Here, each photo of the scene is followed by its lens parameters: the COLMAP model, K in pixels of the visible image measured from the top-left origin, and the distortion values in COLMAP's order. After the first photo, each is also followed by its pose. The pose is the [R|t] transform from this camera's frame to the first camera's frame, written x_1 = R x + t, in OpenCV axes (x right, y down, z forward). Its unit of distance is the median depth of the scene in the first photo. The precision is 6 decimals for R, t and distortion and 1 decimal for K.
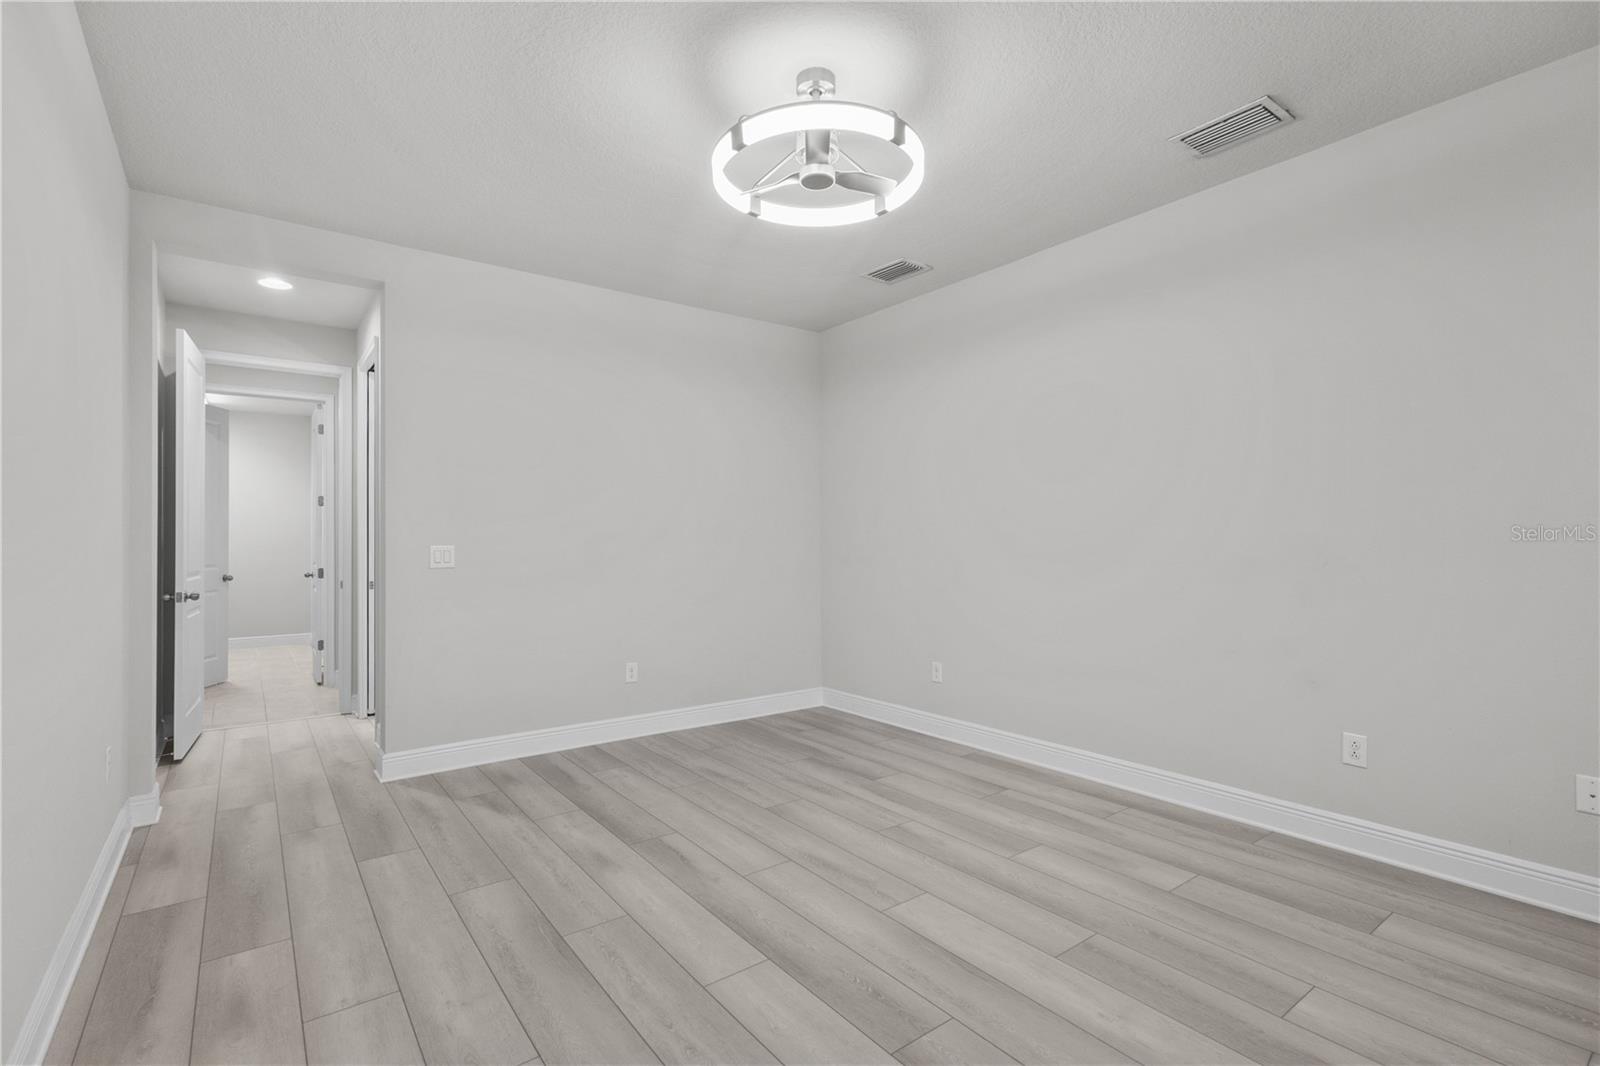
lens RADIAL K [[738.3, 0, 800.0], [0, 738.3, 533.0], [0, 0, 1]] dist [0.007059, -0.000050]
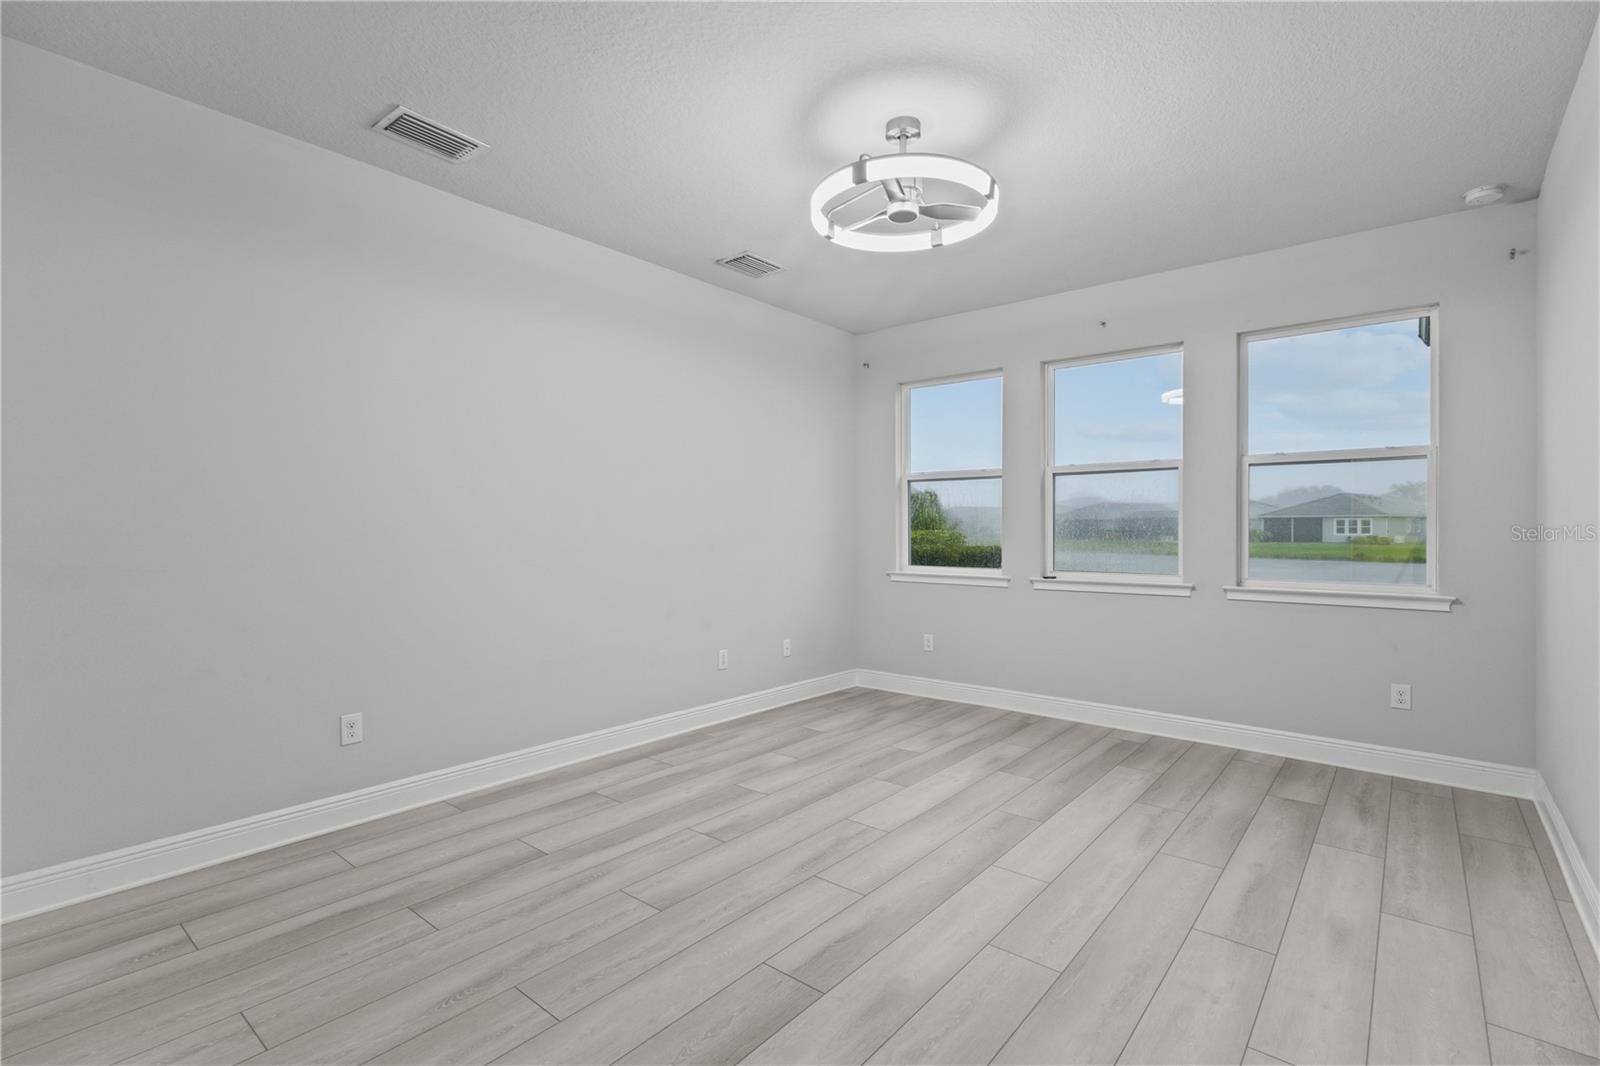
lens RADIAL K [[738.3, 0, 800.0], [0, 738.3, 533.0], [0, 0, 1]] dist [0.007059, -0.000050]
pose [[-0.233133, 0.002792, 0.972441, -0.838840], [-0.011788, 0.999914, -0.005697, 0.015502], [-0.972374, -0.012791, -0.233080, 1.139094]]
